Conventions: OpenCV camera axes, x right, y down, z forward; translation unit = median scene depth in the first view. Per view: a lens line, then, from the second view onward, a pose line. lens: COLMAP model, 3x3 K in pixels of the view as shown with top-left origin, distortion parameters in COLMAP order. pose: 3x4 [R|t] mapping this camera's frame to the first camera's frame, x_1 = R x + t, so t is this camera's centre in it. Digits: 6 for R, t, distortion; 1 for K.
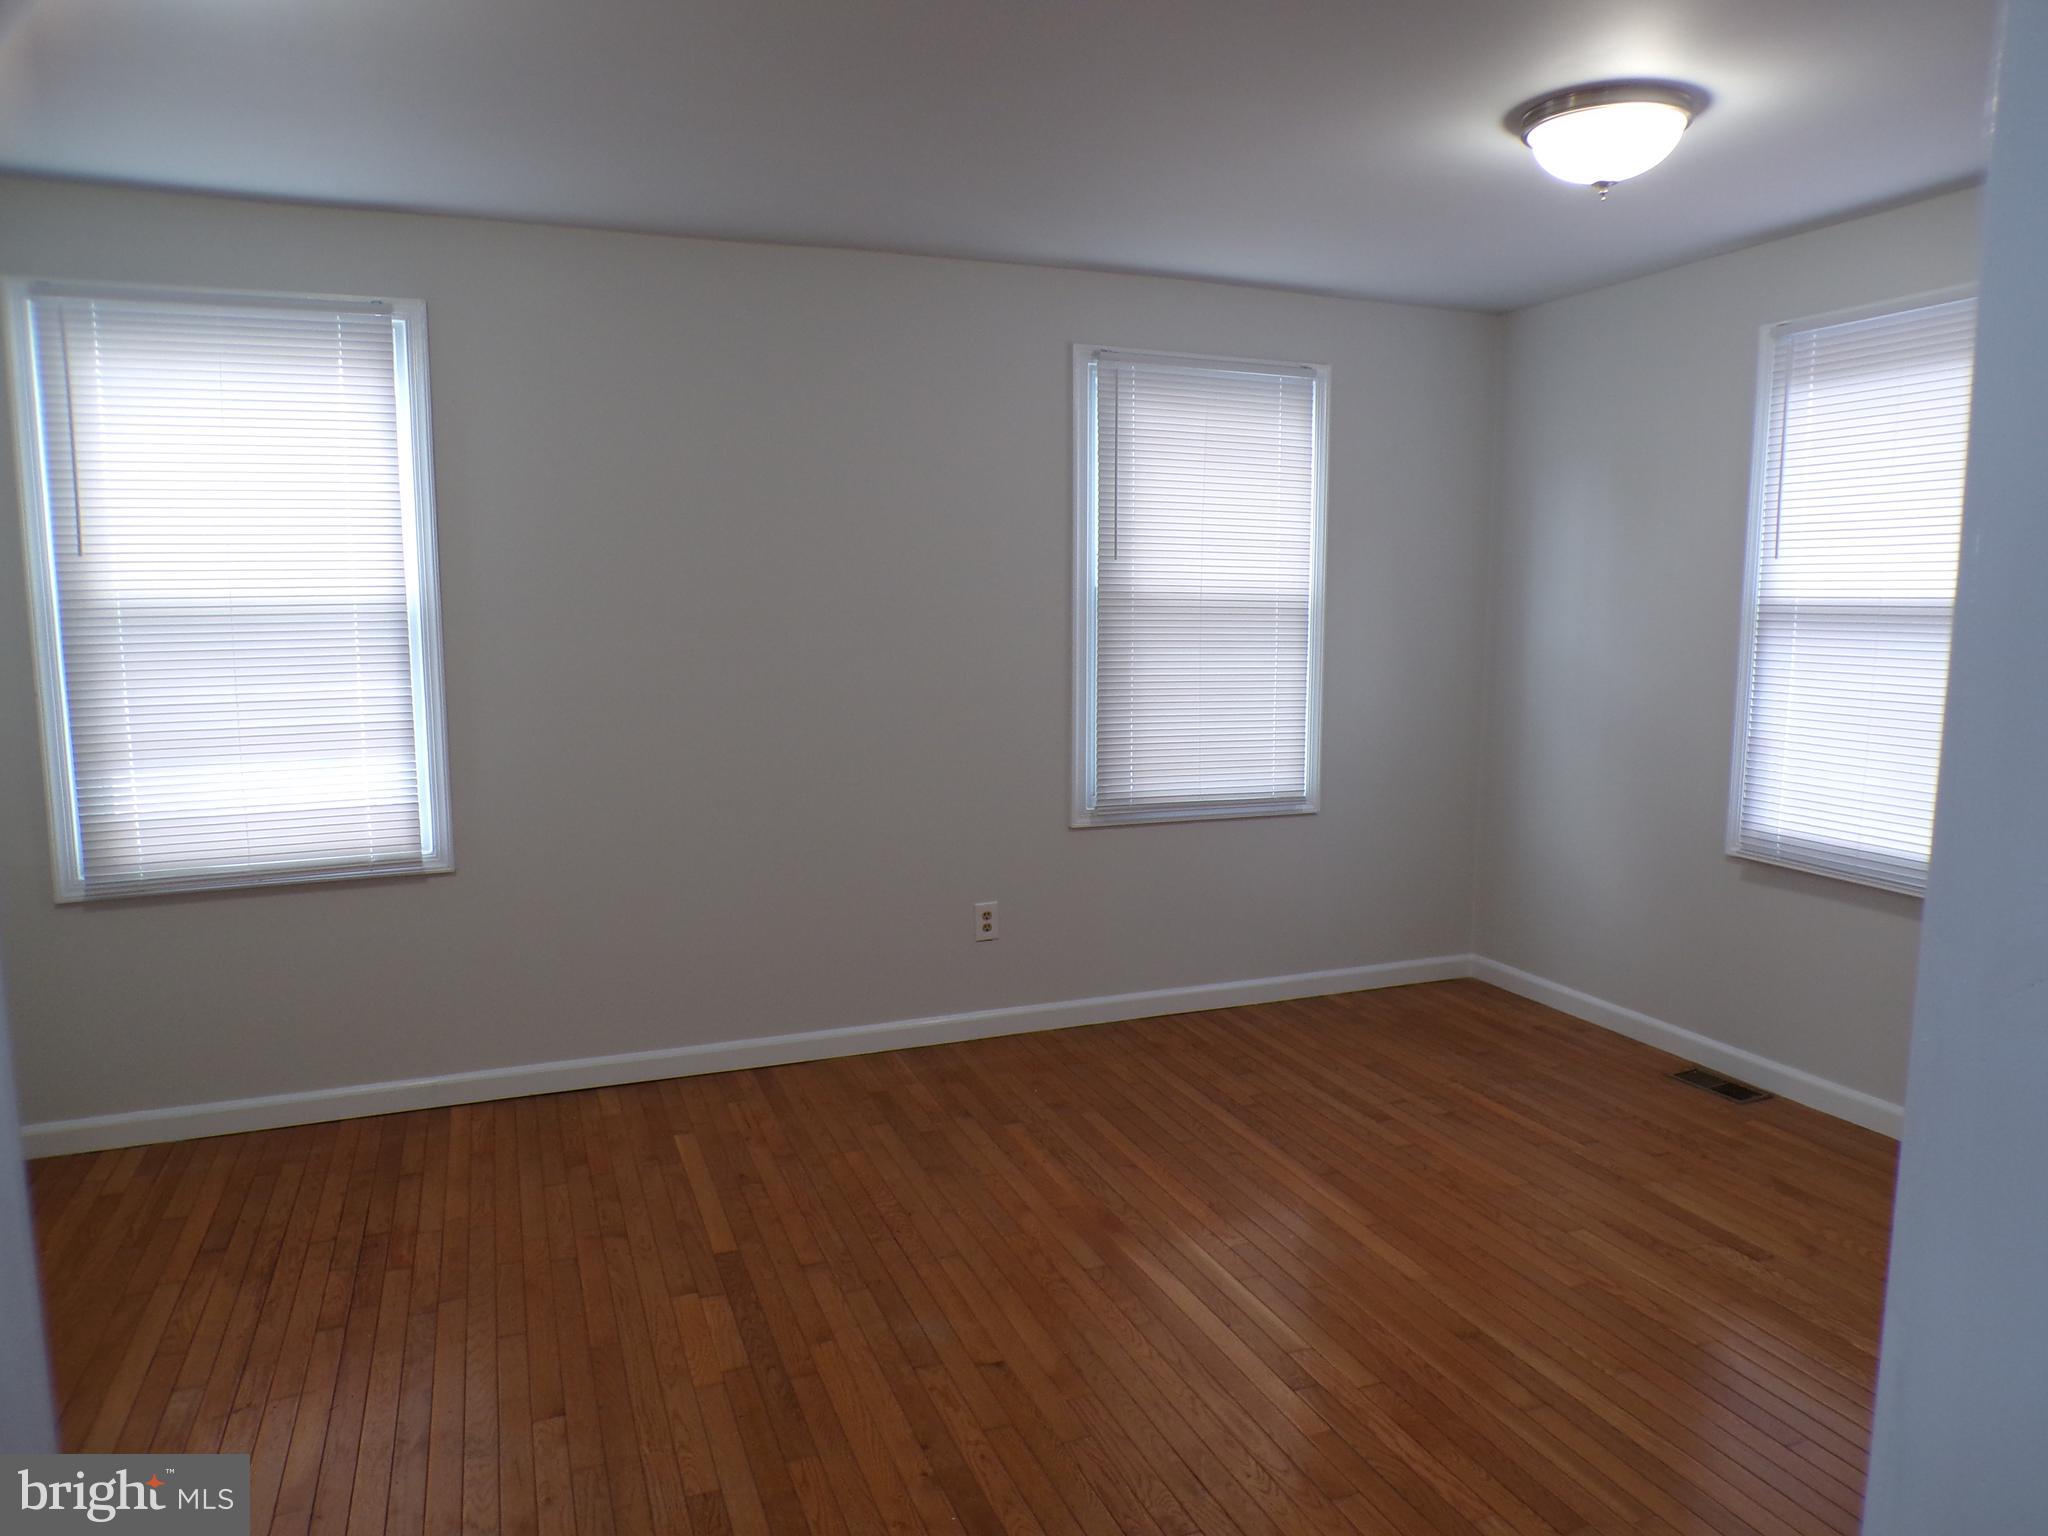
lens RADIAL K [[1422.8, 0, 1021.2], [0, 1422.8, 765.1], [0, 0, 1]] dist [-0.028451, 0.014429]
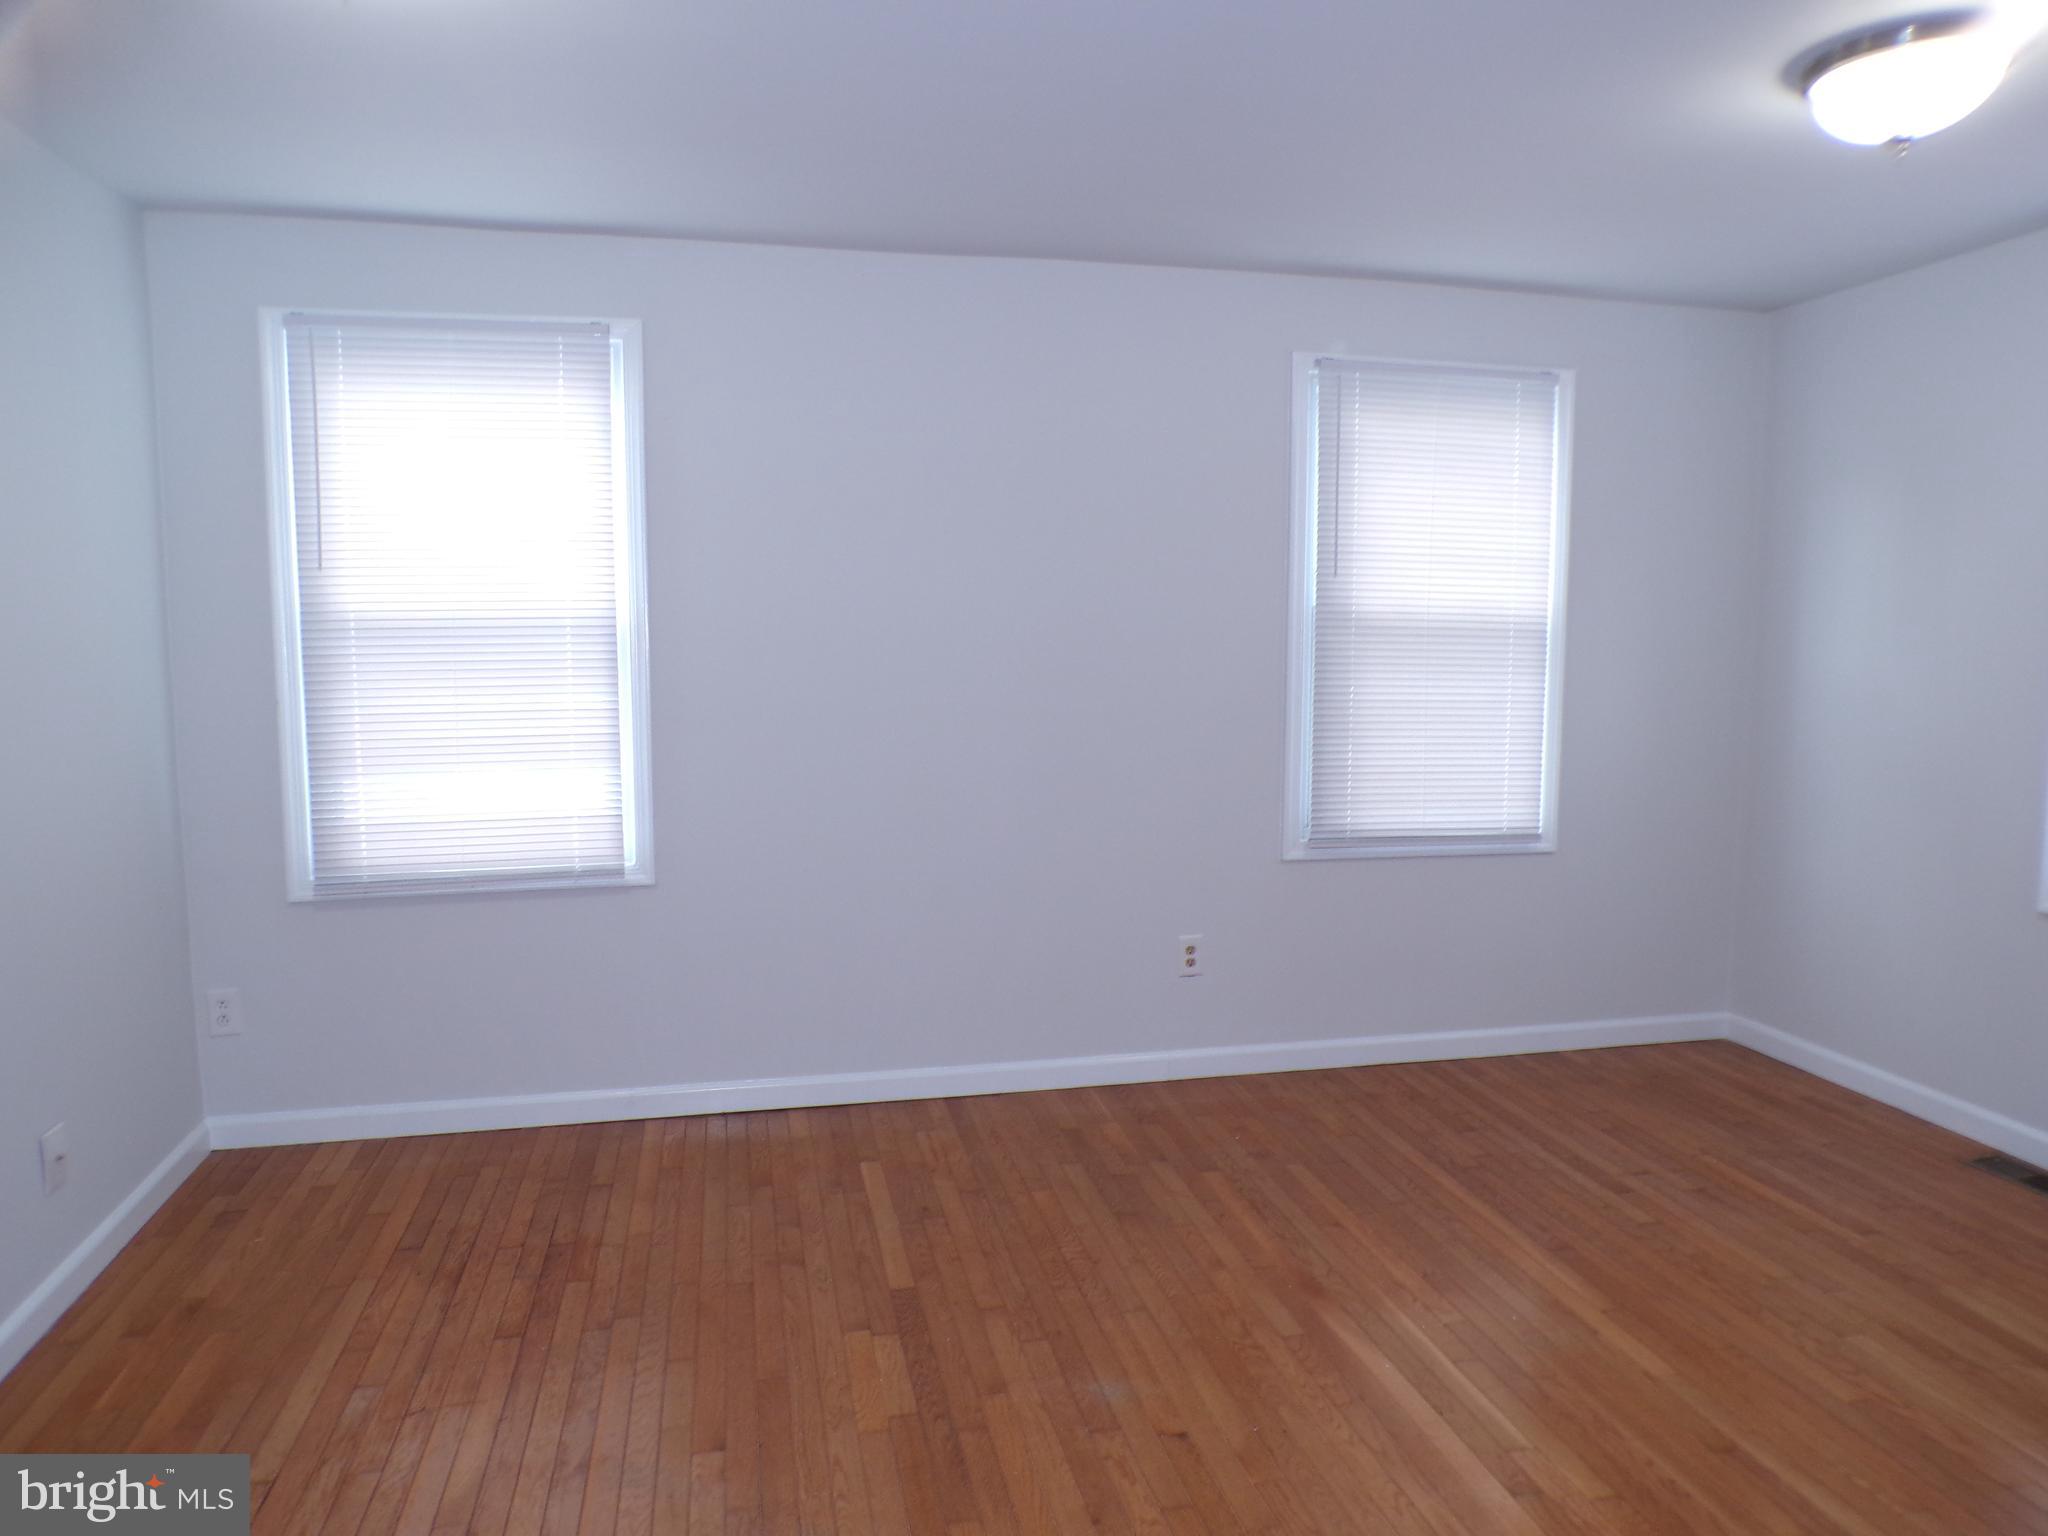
lens RADIAL K [[1422.8, 0, 1017.2], [0, 1422.8, 761.8], [0, 0, 1]] dist [-0.028451, 0.014429]
pose [[0.987246, 0.018962, -0.158066, 0.011781], [-0.022962, 0.999460, -0.023513, 0.006493], [0.157535, 0.026842, 0.987148, 0.047011]]
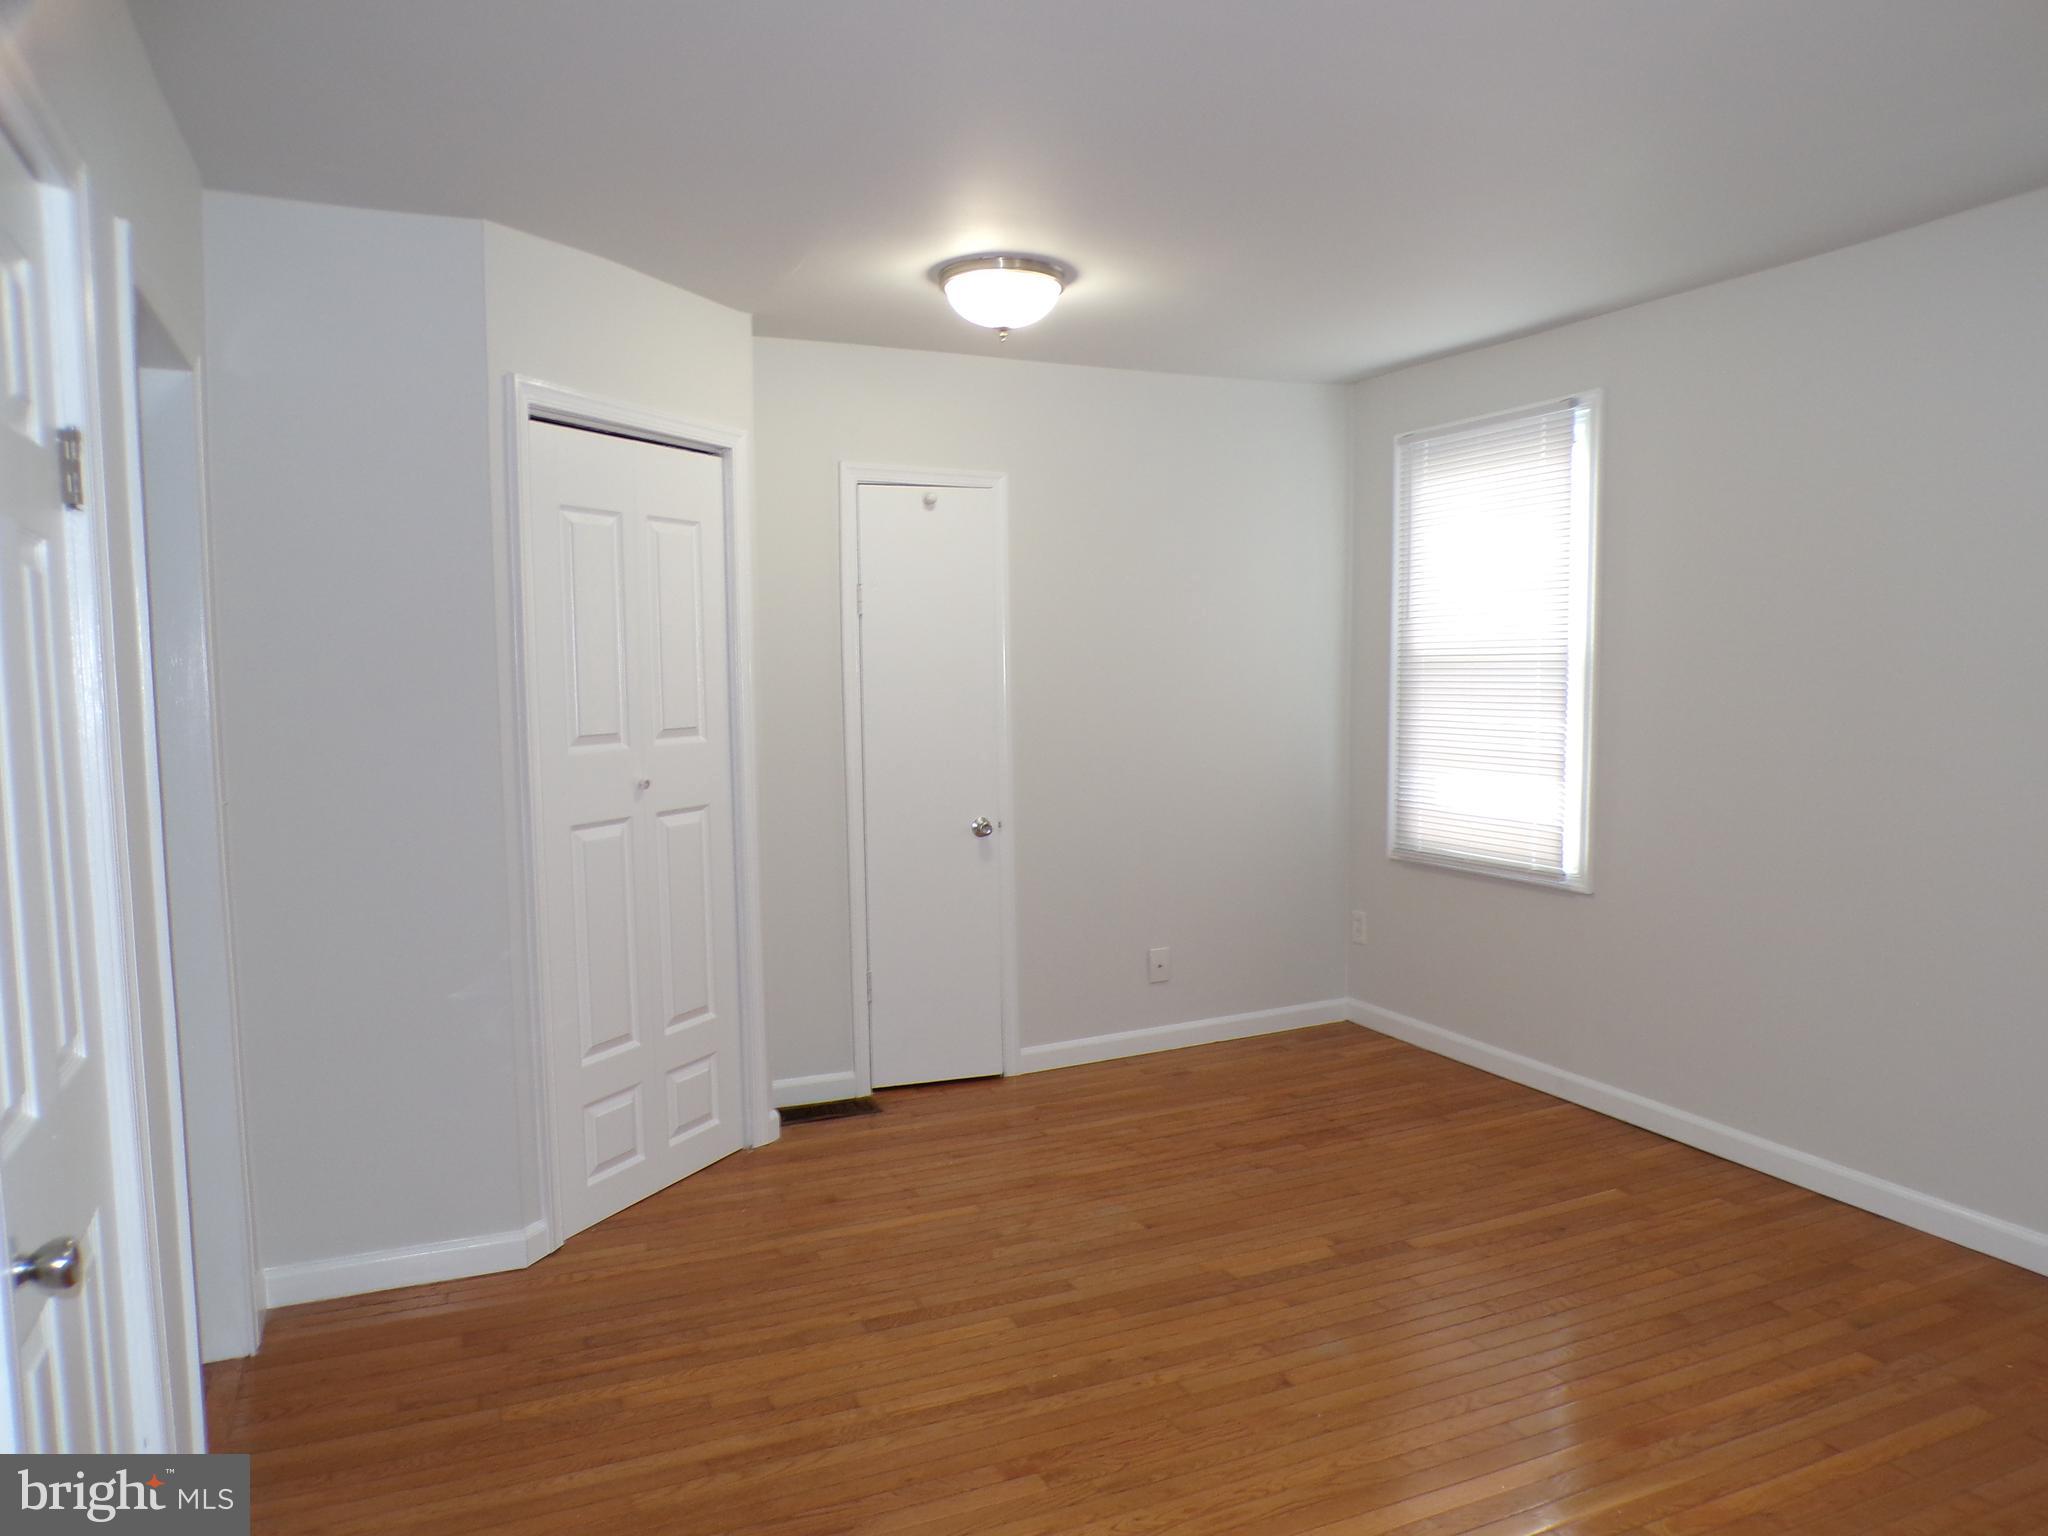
lens RADIAL K [[1422.8, 0, 1038.1], [0, 1422.8, 755.2], [0, 0, 1]] dist [-0.028451, 0.014429]
pose [[0.056313, 0.075276, -0.995571, 0.730644], [-0.115593, 0.990940, 0.068388, -0.063715], [0.991699, 0.111230, 0.064504, 0.525265]]
